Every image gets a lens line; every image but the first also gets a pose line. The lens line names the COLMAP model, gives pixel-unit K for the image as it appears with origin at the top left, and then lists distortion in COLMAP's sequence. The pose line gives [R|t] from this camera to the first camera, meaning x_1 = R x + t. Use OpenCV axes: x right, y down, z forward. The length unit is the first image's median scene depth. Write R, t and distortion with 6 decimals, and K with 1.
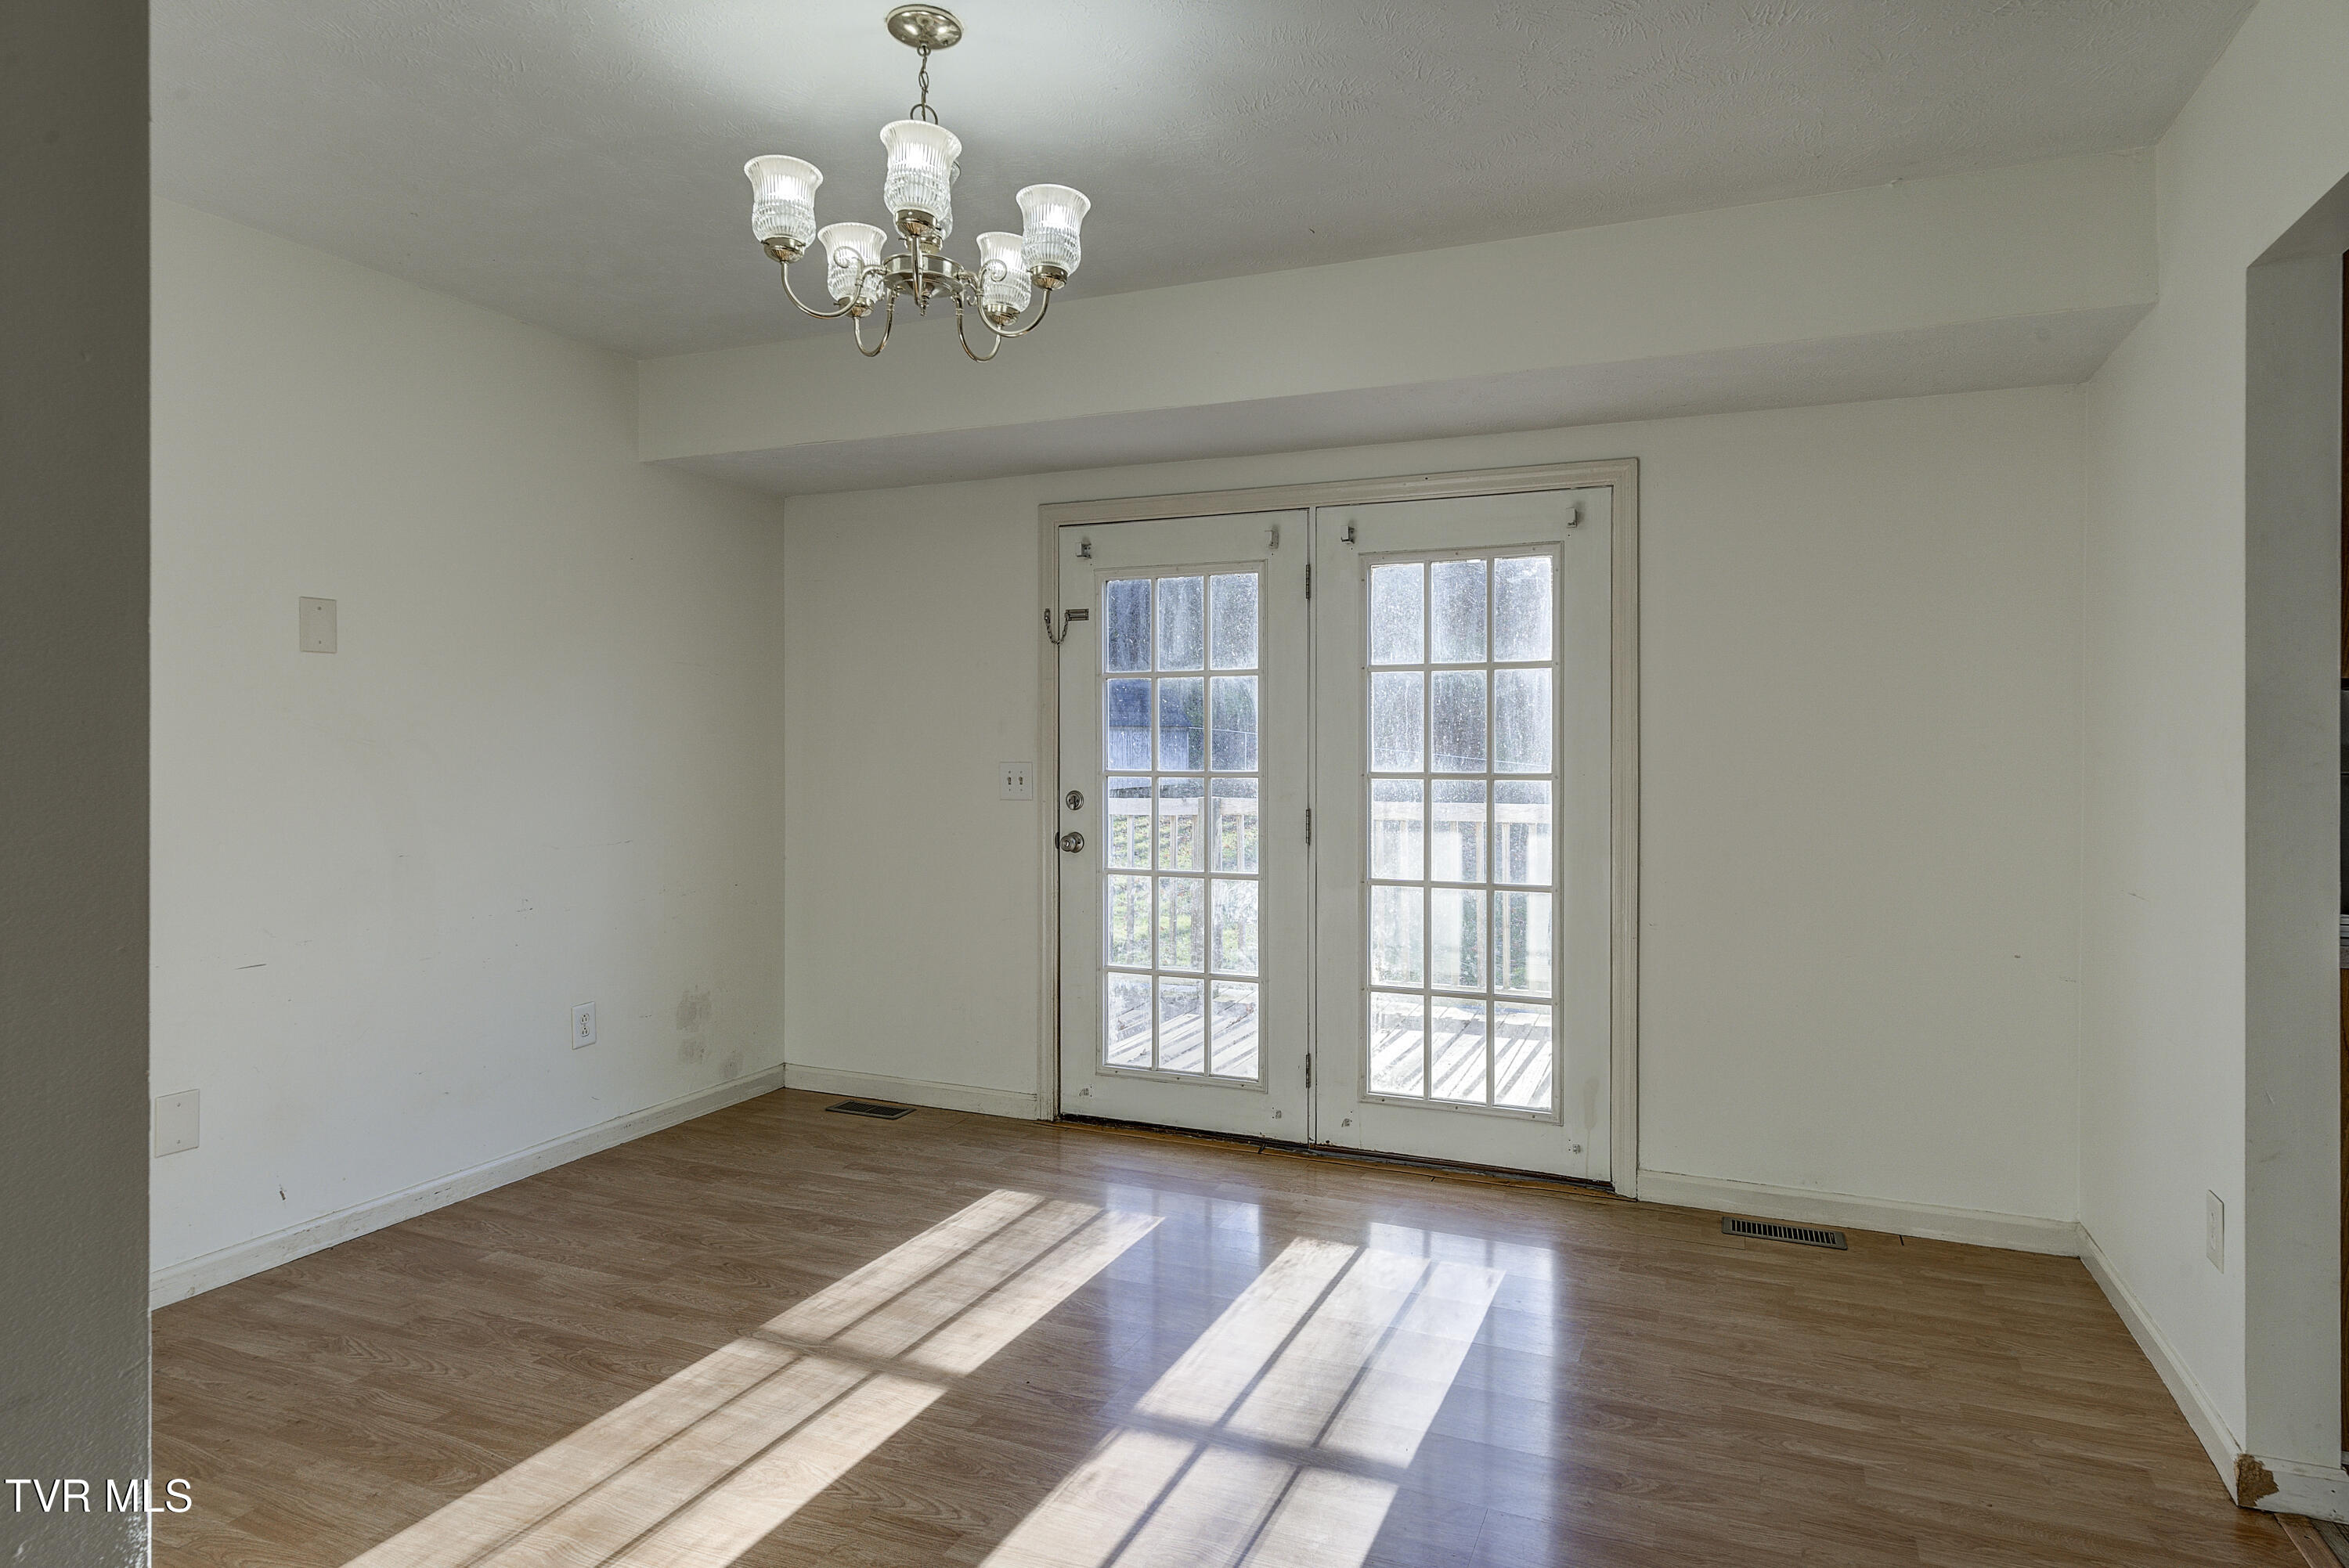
lens RADIAL K [[1302.7, 0, 1185.5], [0, 1302.7, 749.2], [0, 0, 1]] dist [-0.003214, -0.001030]
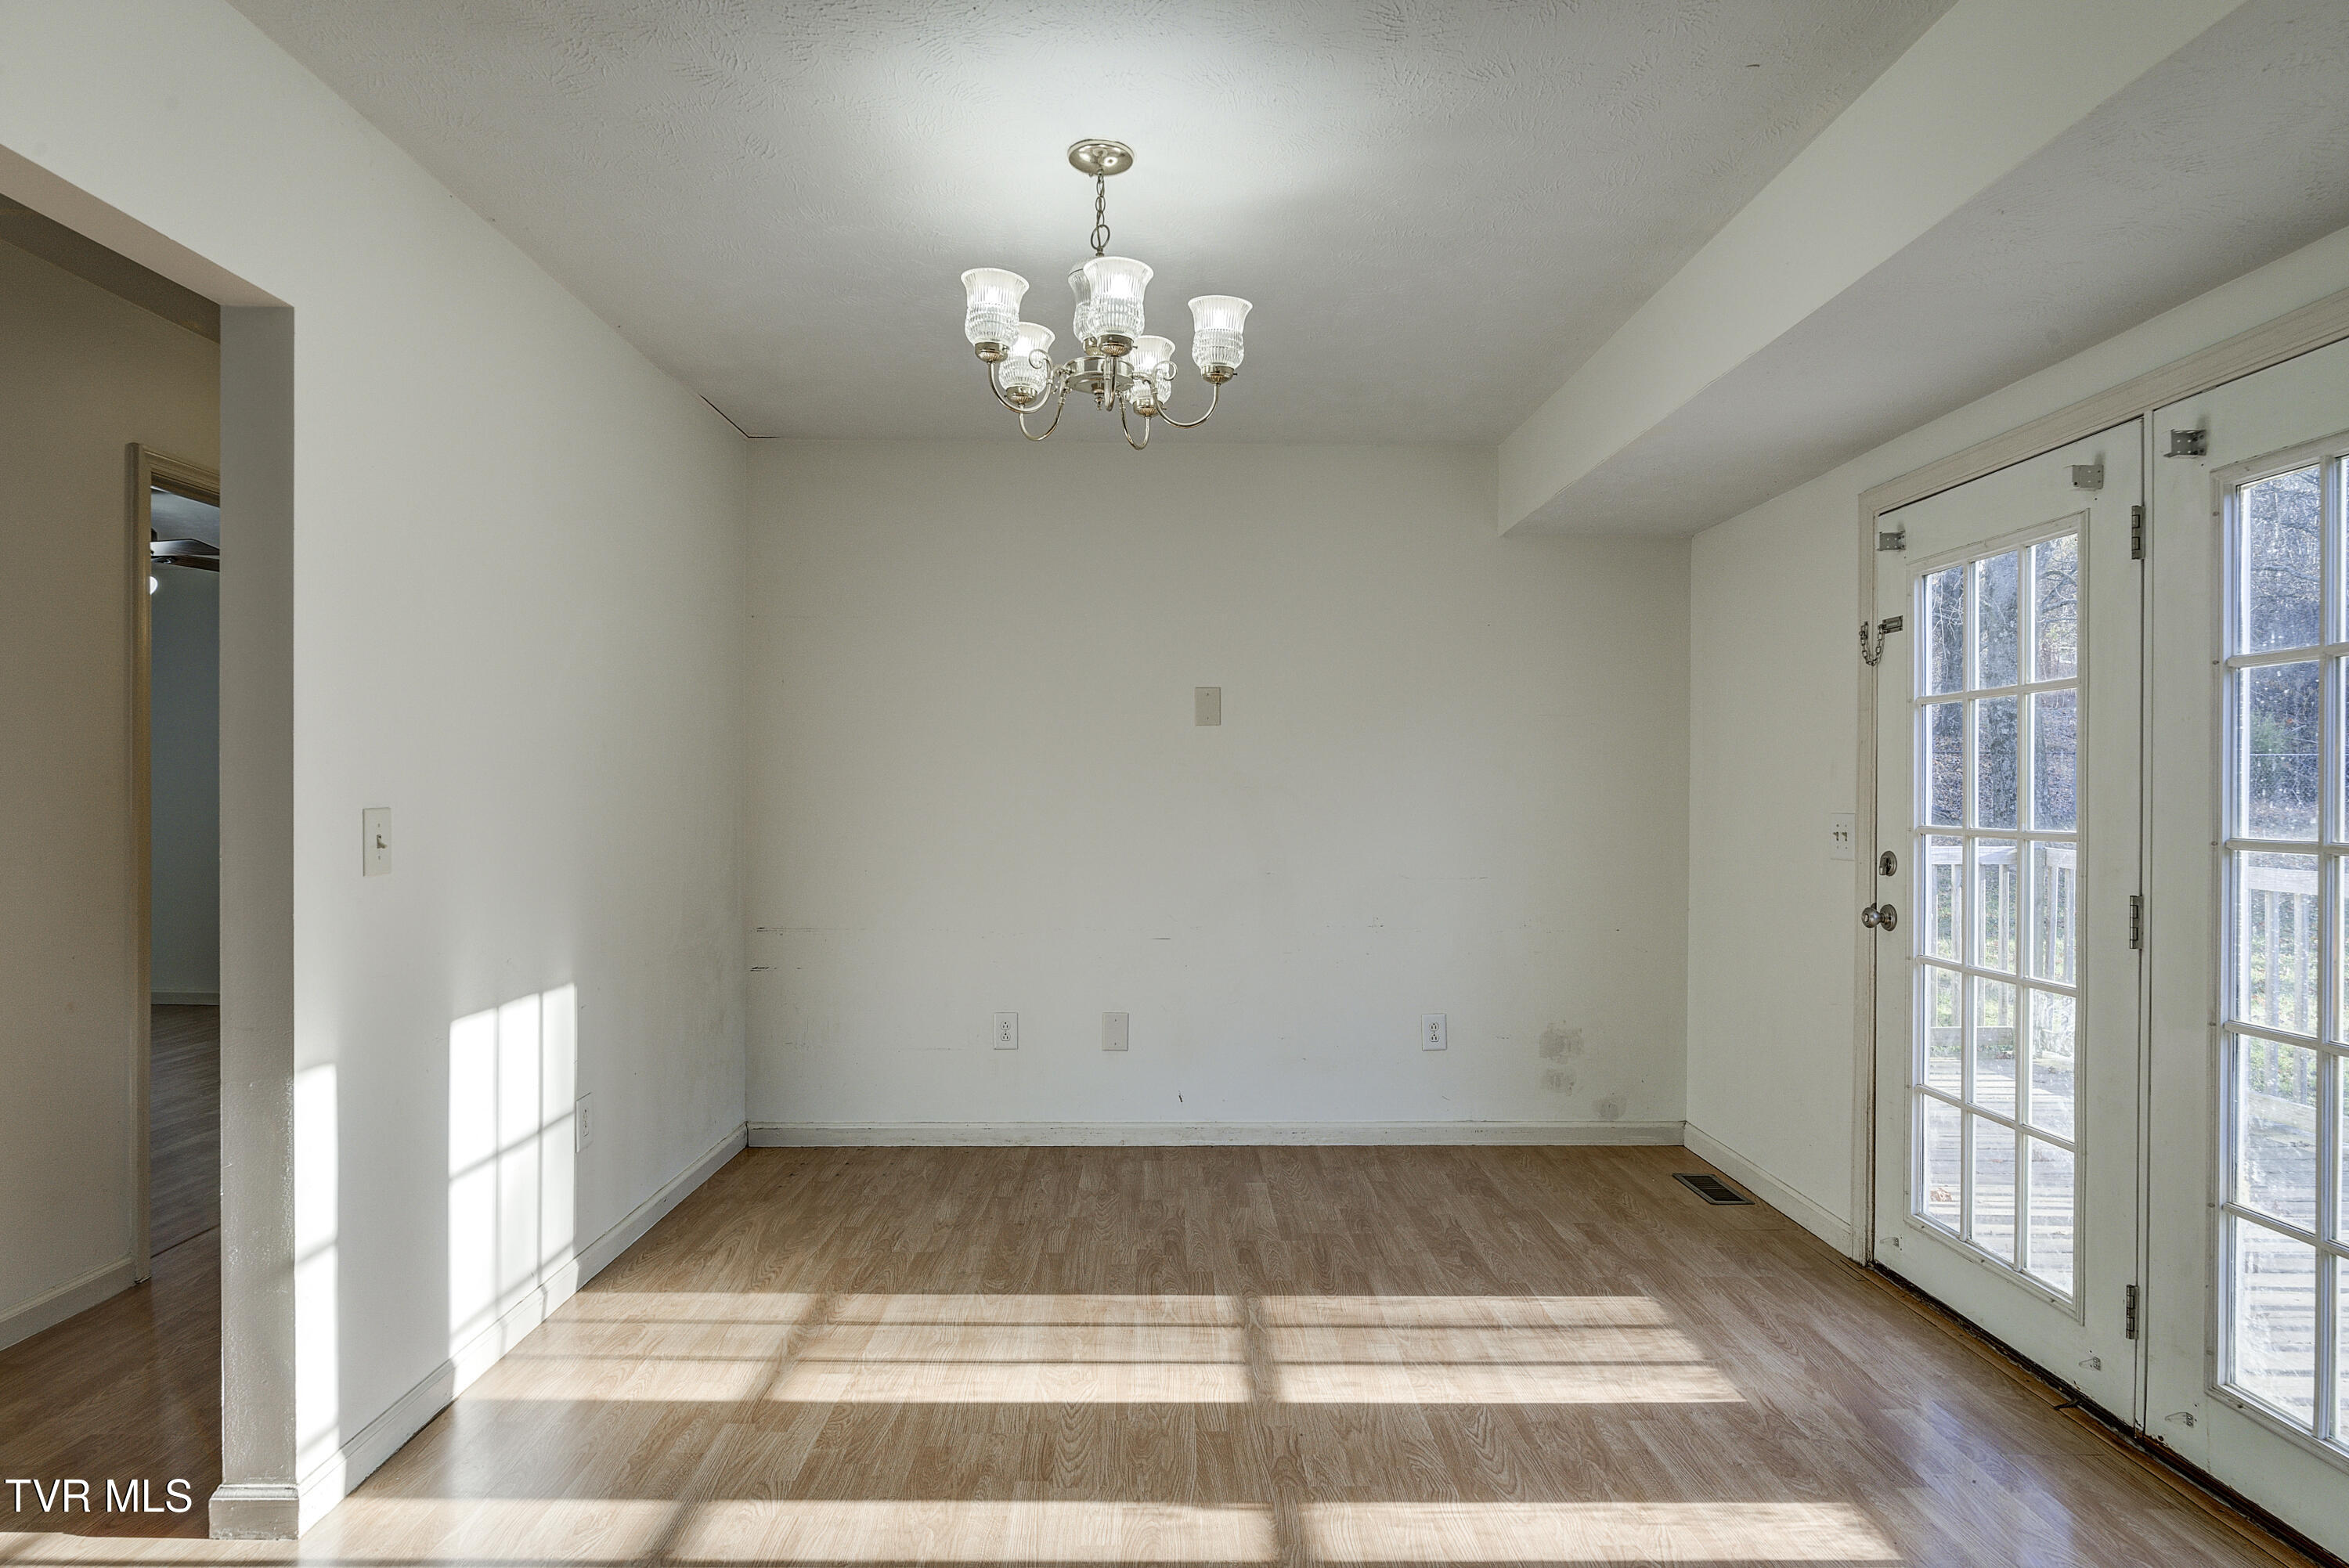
lens RADIAL K [[1220.5, 0, 1181.5], [0, 1220.5, 791.9], [0, 0, 1]] dist [-0.009801, 0.003356]
pose [[0.417720, 0.001182, -0.908575, 0.452012], [-0.008614, 0.999959, -0.002659, 0.002028], [0.908535, 0.008937, 0.417713, 0.351352]]
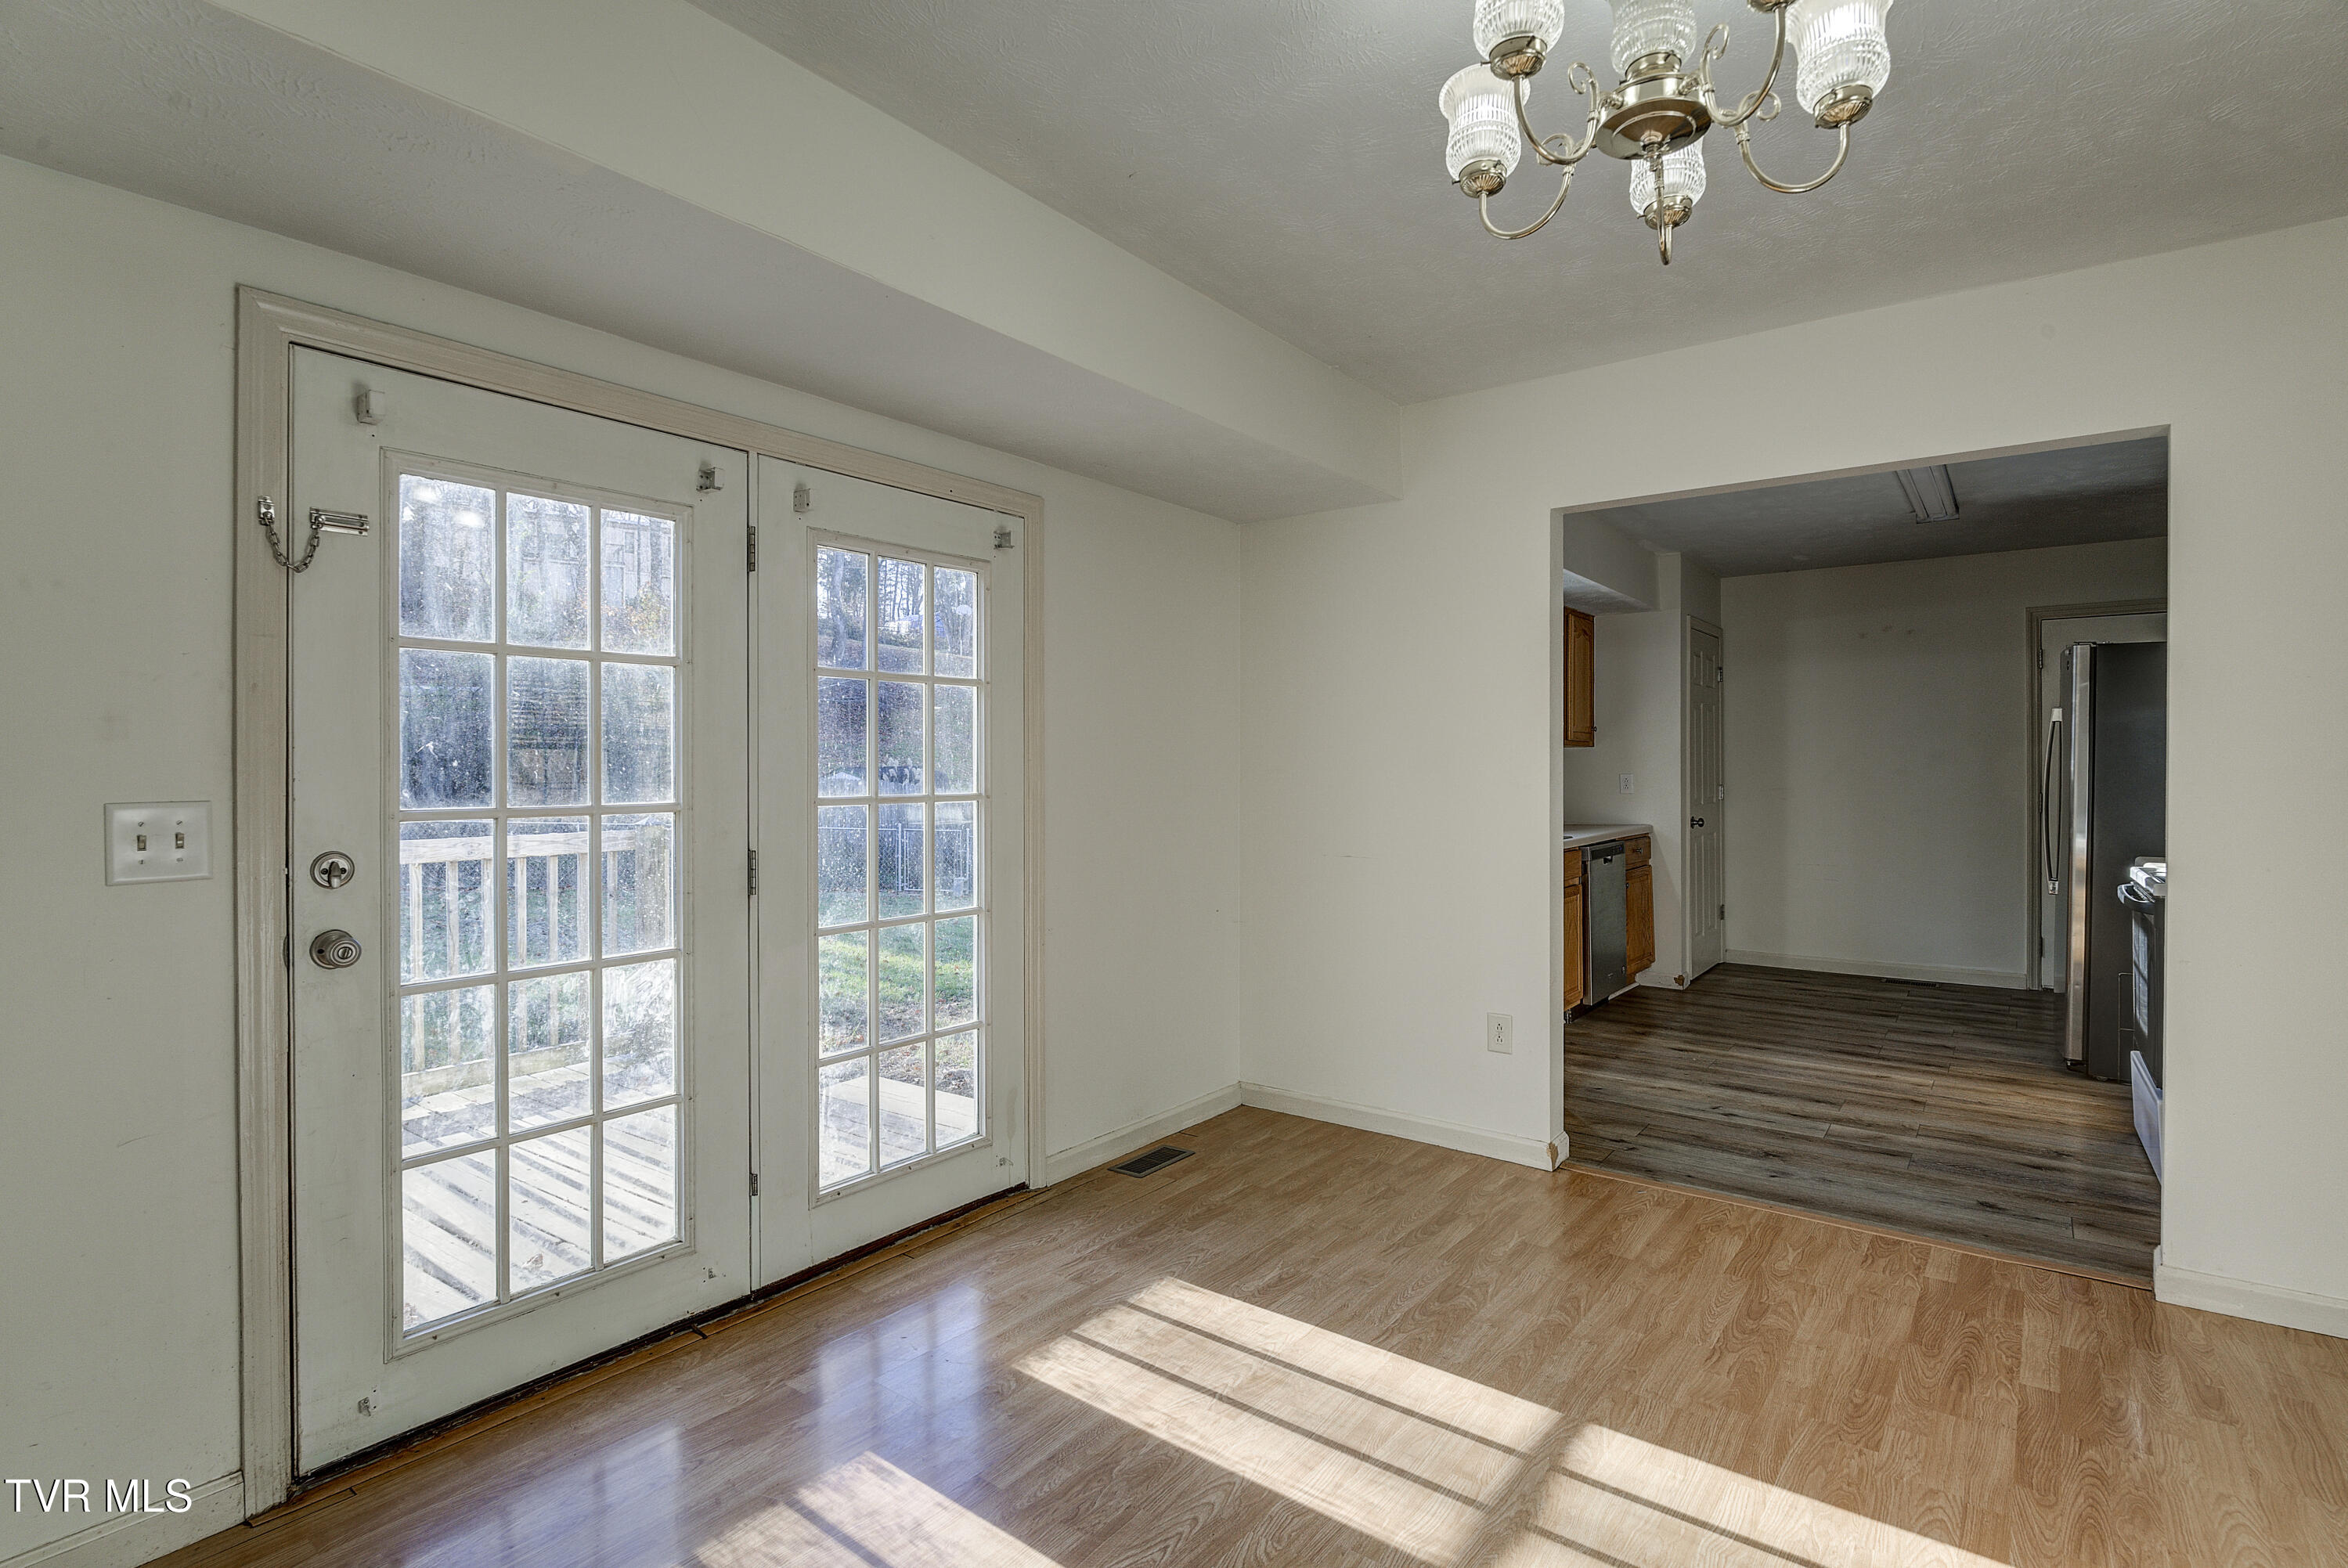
lens RADIAL K [[1130.8, 0, 1171.4], [0, 1130.8, 765.5], [0, 0, 1]] dist [-0.008719, -0.001218]
pose [[0.251296, -0.001824, 0.967909, -0.498800], [0.004976, 0.999987, 0.000593, -0.002355], [-0.967898, 0.004668, 0.251301, 0.625012]]
